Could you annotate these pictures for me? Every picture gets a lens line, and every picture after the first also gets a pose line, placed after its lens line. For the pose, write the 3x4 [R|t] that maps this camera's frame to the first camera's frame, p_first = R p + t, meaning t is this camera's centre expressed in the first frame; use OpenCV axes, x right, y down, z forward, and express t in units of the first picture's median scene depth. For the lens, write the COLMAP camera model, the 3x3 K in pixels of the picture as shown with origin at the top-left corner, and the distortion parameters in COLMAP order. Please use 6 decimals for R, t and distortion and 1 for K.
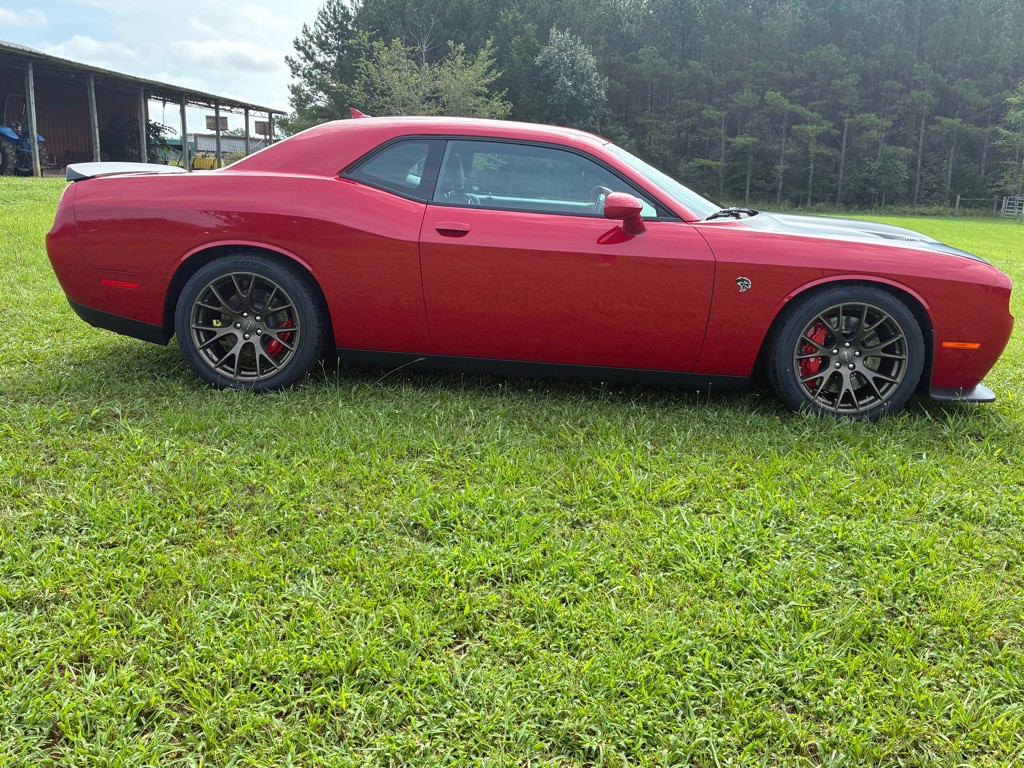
lens RADIAL K [[924.3, 0, 518.6], [0, 924.3, 388.6], [0, 0, 1]] dist [0.046313, -0.041642]
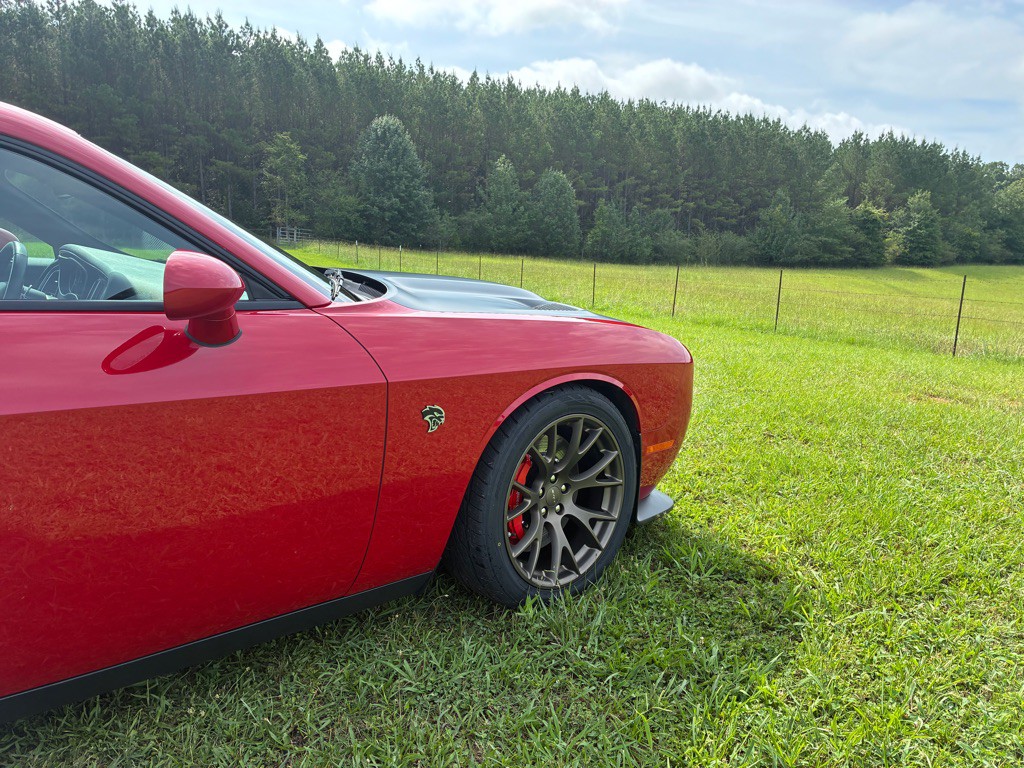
lens RADIAL K [[779.4, 0, 512.0], [0, 779.4, 384.0], [0, 0, 1]] dist [0.026632, -0.007576]
pose [[0.711404, -0.139240, 0.688852, -0.029743], [0.141938, 0.988444, 0.053212, -0.143348], [-0.688301, 0.059919, 0.722946, 0.618558]]
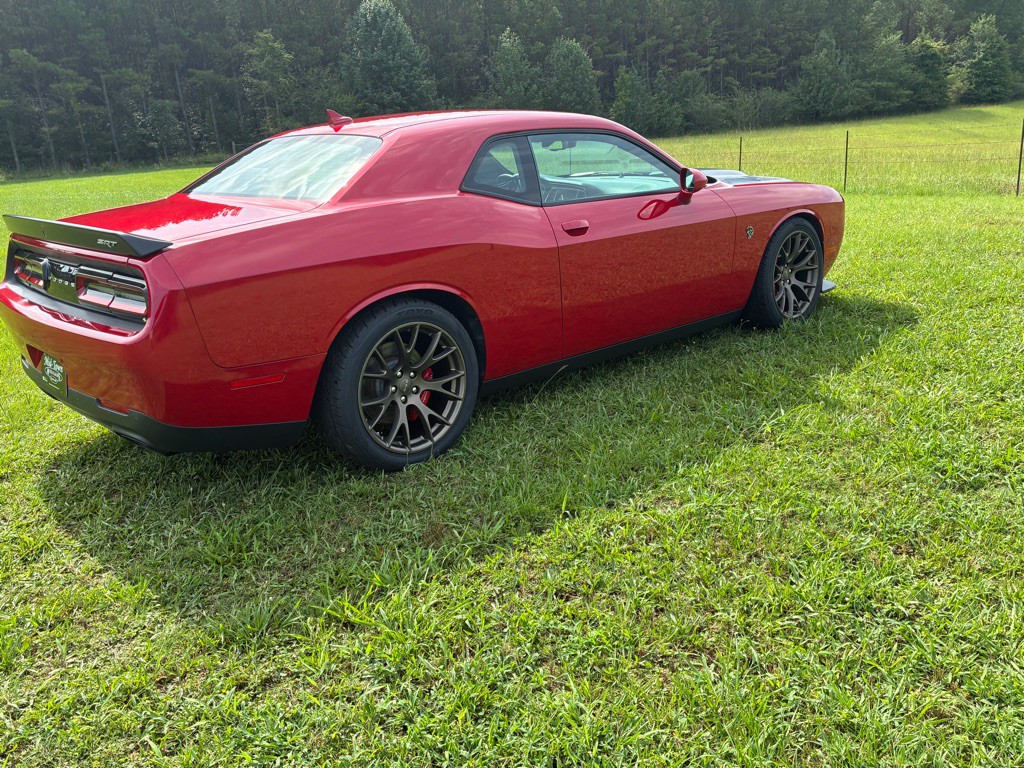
lens RADIAL K [[880.7, 0, 516.0], [0, 880.7, 382.4], [0, 0, 1]] dist [0.064704, -0.067305]
pose [[0.701026, -0.281382, 0.655276, -0.739227], [0.244831, 0.957980, 0.149440, -0.164998], [-0.669791, 0.055671, 0.740460, 0.352417]]
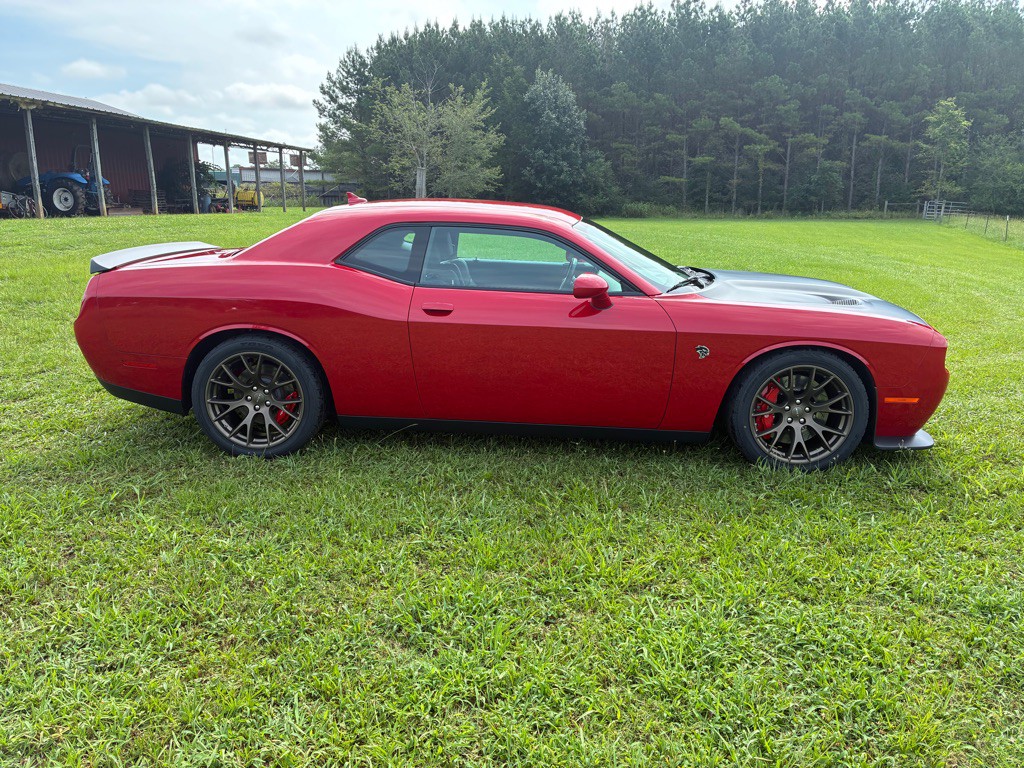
lens RADIAL K [[772.1, 0, 512.0], [0, 772.1, 384.0], [0, 0, 1]] dist [0.062383, -0.075032]
pose [[0.999562, -0.028087, -0.009308, 0.022495], [0.028249, 0.999443, 0.017752, -0.093261], [0.008804, -0.018007, 0.999799, 0.071852]]
